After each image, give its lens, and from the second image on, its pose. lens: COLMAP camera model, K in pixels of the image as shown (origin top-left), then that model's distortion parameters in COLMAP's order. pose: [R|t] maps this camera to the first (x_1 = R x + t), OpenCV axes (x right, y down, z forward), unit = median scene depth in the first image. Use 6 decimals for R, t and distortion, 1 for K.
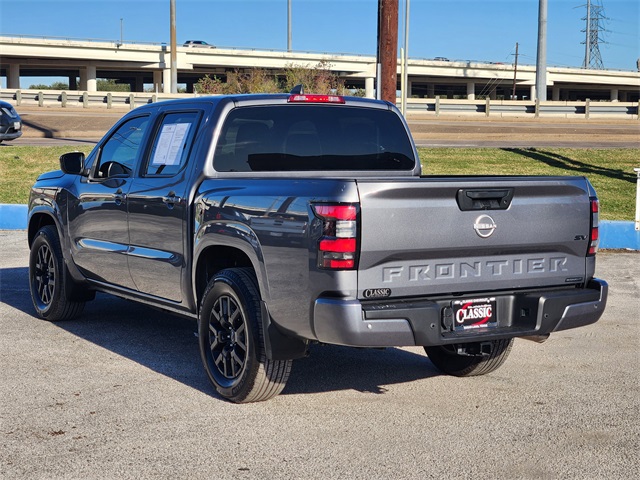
lens RADIAL K [[1128.4, 0, 393.9], [0, 1128.4, 238.9], [0, 0, 1]] dist [0.520832, -3.853128]
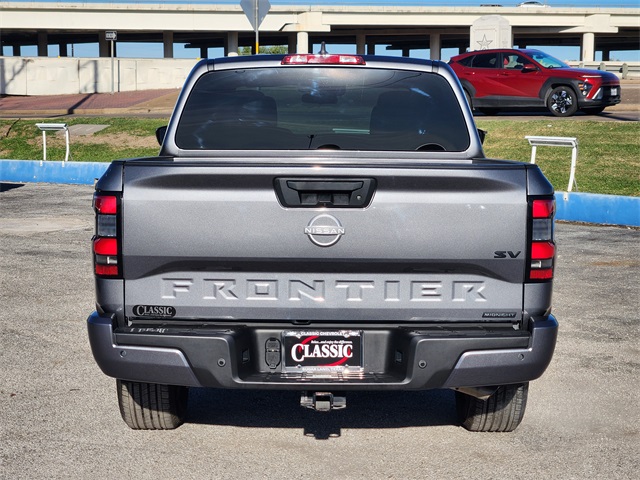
lens RADIAL K [[1296.3, 0, 320.0], [0, 1296.3, 240.0], [0, 0, 1]] dist [-0.532045, 3.338515]
pose [[0.838709, 0.050155, -0.542265, 0.510386], [-0.044749, 0.998730, 0.023161, -0.023595], [0.542737, 0.004840, 0.839888, 0.309802]]
